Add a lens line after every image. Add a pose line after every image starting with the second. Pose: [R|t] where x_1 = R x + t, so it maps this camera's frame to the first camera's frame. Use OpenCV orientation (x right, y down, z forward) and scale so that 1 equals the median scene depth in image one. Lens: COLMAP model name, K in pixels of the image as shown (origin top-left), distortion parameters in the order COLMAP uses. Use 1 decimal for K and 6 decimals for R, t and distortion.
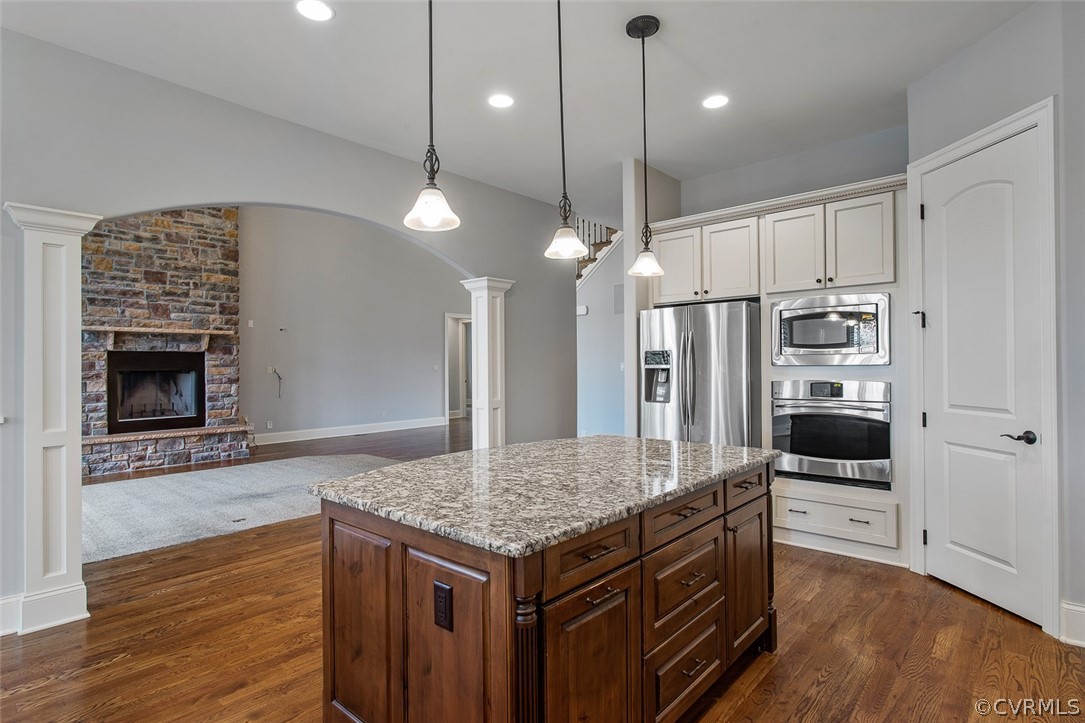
lens RADIAL K [[552.3, 0, 542.8], [0, 552.3, 369.5], [0, 0, 1]] dist [-0.008684, 0.001914]
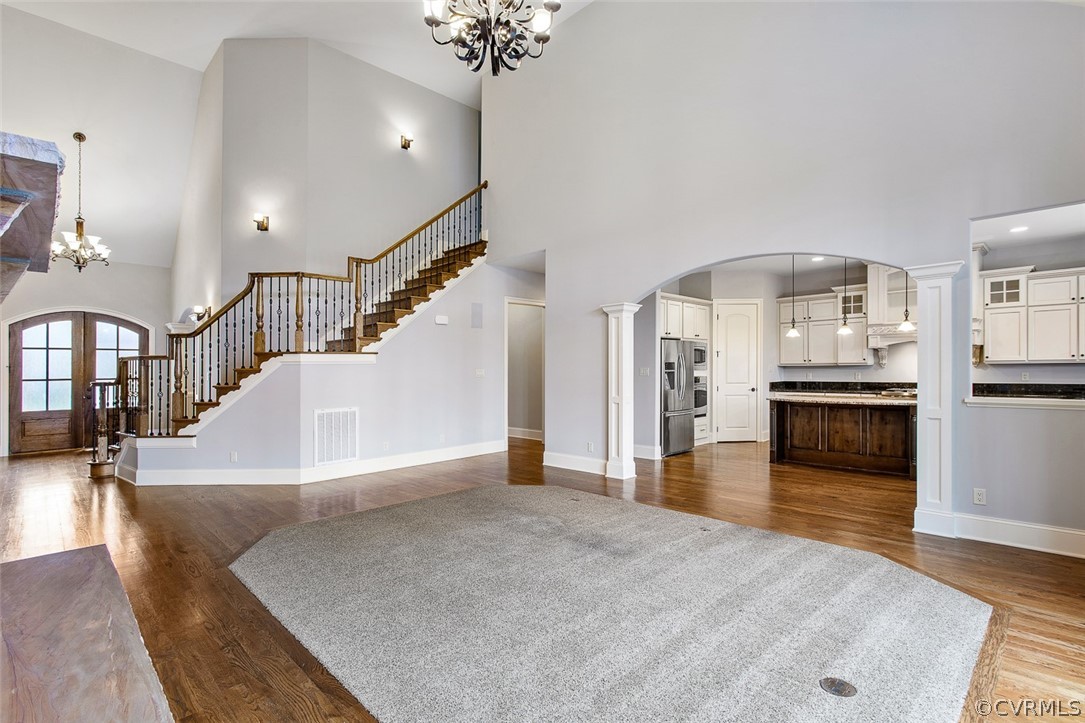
lens RADIAL K [[518.6, 0, 545.7], [0, 518.6, 373.9], [0, 0, 1]] dist [-0.010625, 0.004724]
pose [[0.065627, -0.000694, 0.997844, -0.920945], [0.016464, 0.999864, -0.000387, -0.000097], [-0.997708, 0.016454, 0.065630, 0.764190]]
